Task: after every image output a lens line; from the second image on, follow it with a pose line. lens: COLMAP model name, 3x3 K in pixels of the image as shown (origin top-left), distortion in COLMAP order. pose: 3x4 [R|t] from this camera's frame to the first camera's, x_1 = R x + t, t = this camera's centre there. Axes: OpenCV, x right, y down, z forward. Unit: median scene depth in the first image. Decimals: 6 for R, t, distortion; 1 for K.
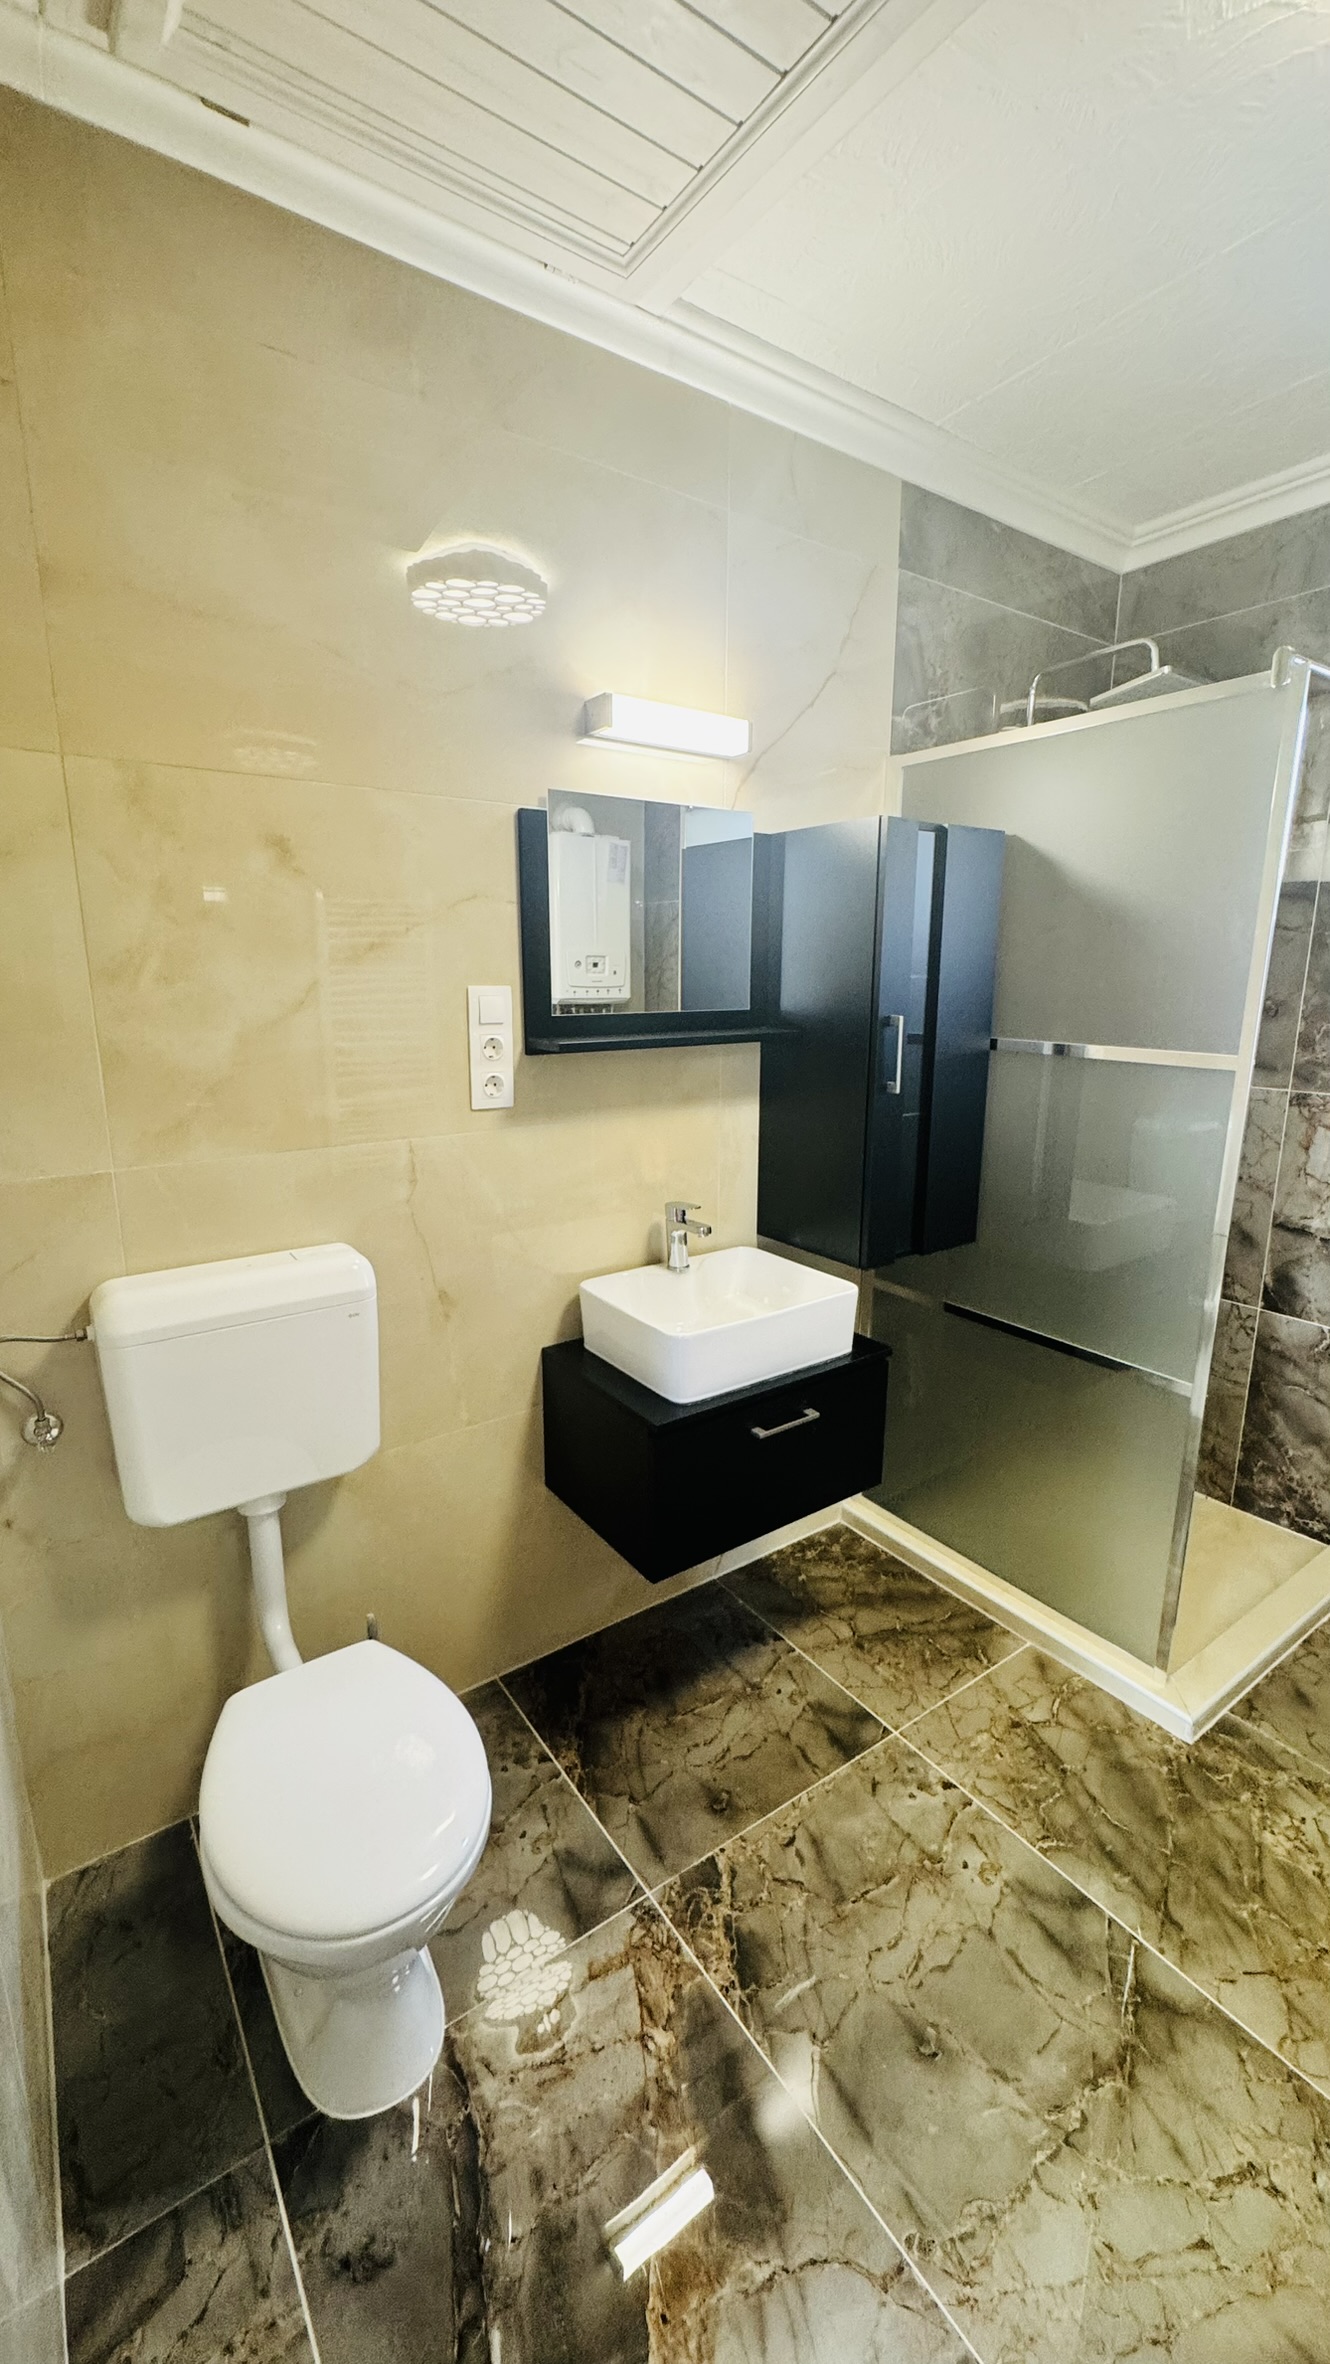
lens RADIAL K [[940.8, 0, 665.0], [0, 940.8, 1171.7], [0, 0, 1]] dist [-0.003248, 0.000243]
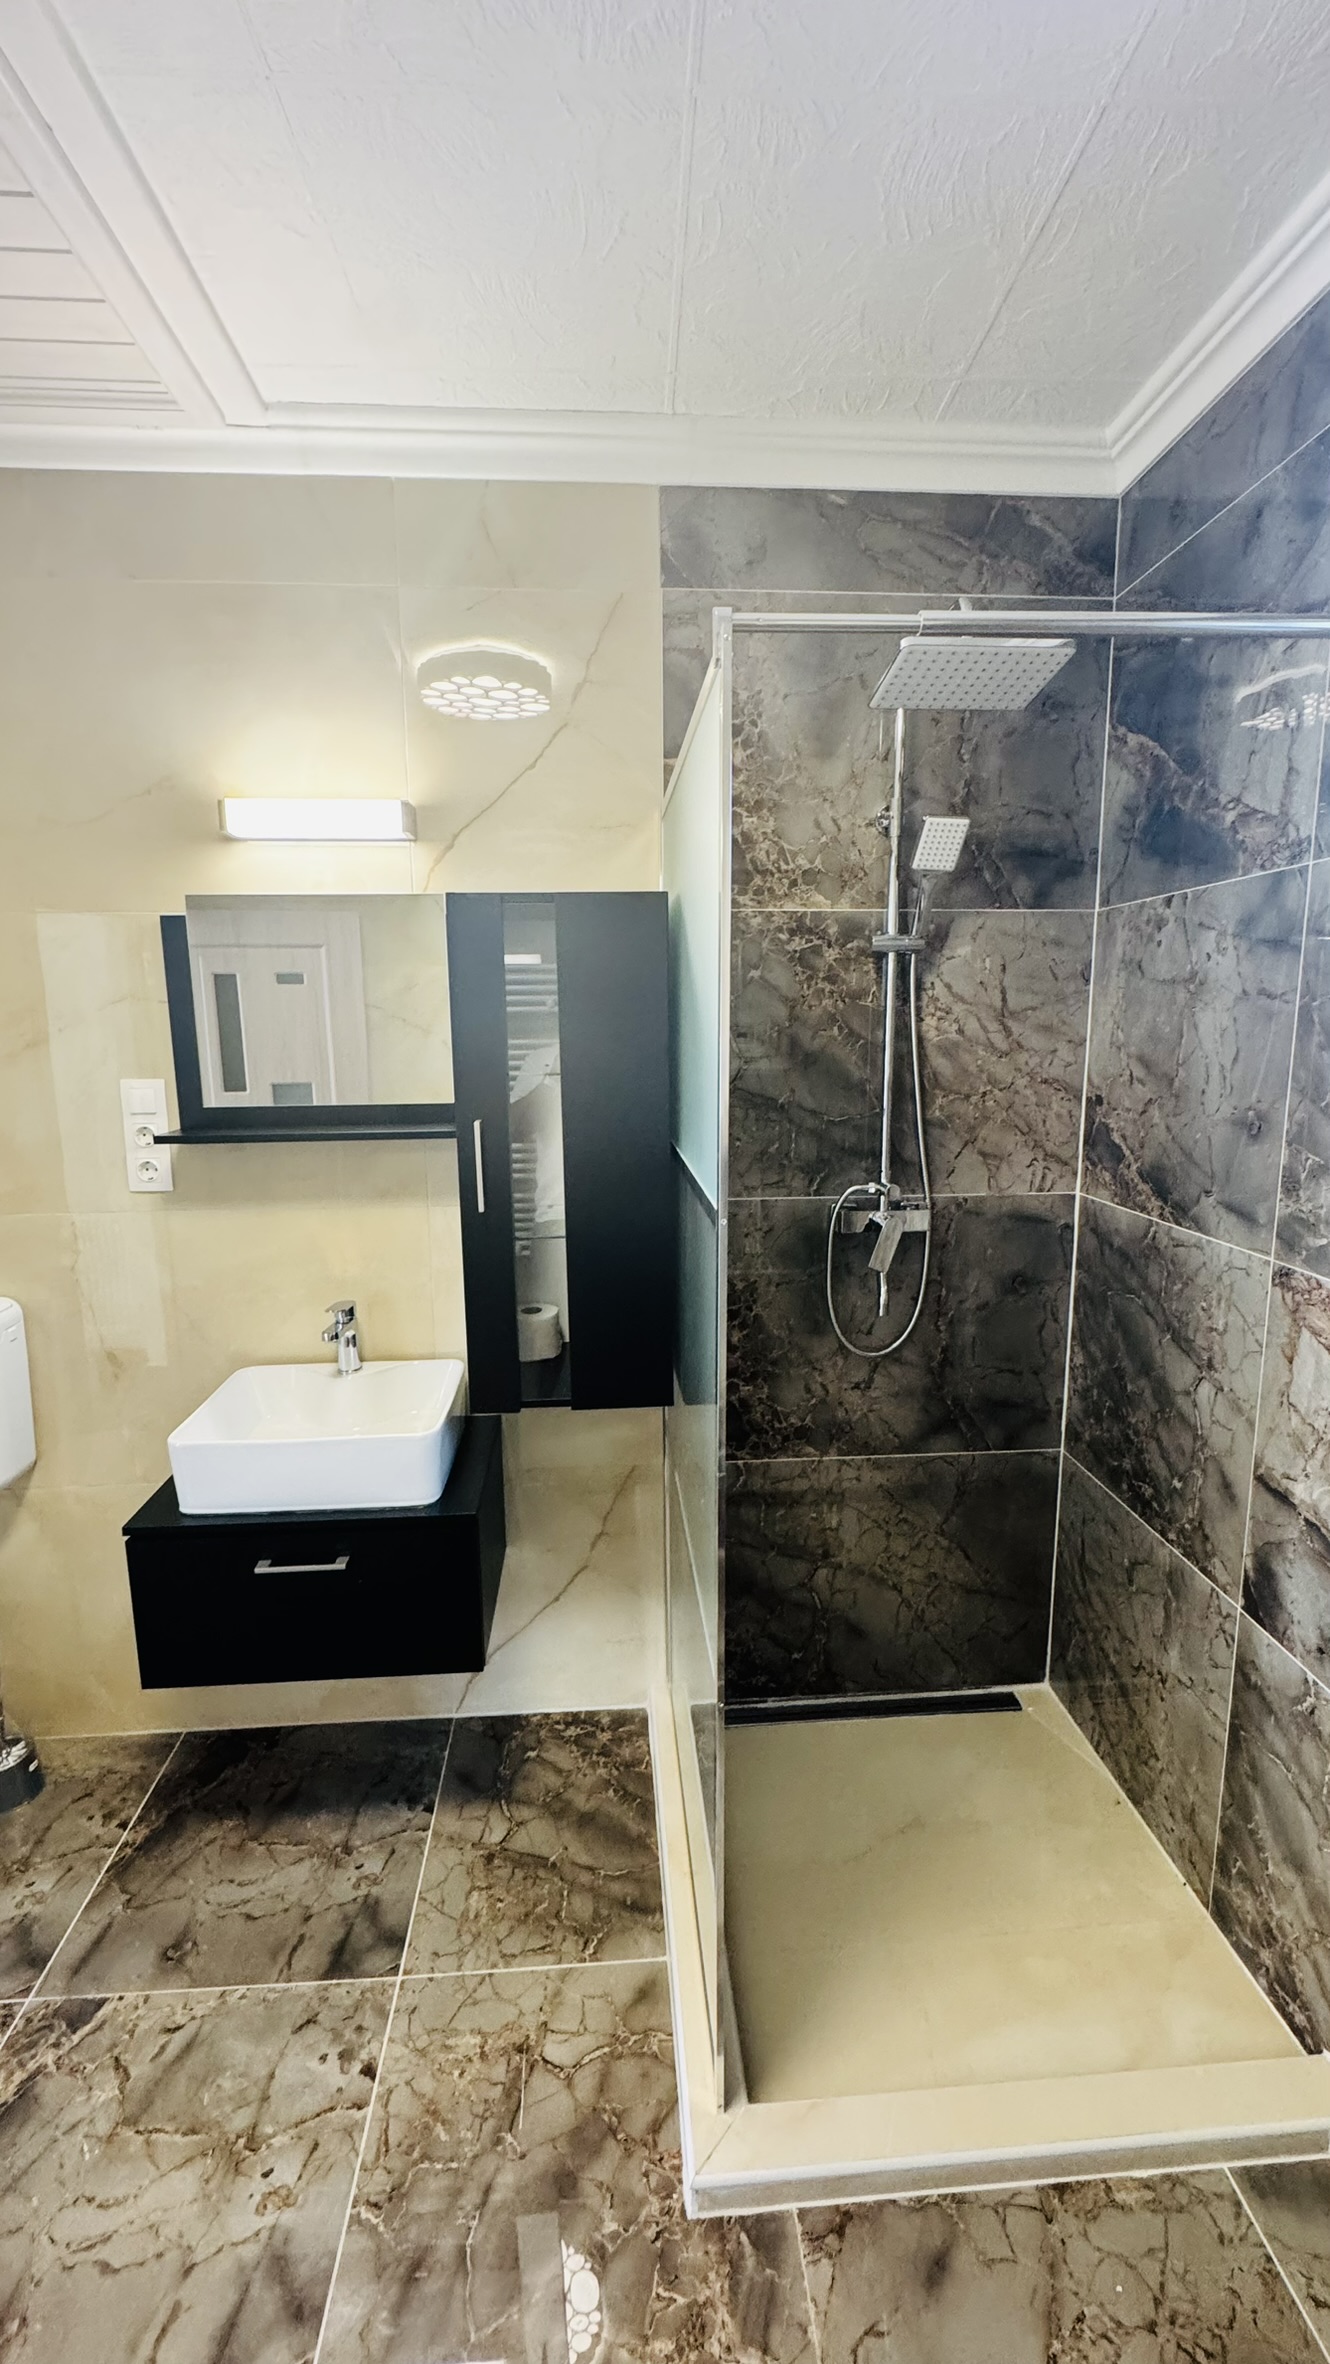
lens RADIAL K [[940.8, 0, 665.0], [0, 940.8, 1171.7], [0, 0, 1]] dist [-0.003248, 0.000243]
pose [[0.854775, 0.073434, -0.513777, 0.801563], [-0.098622, 0.994884, -0.021879, -0.114552], [0.509542, 0.069371, 0.857645, 0.349651]]
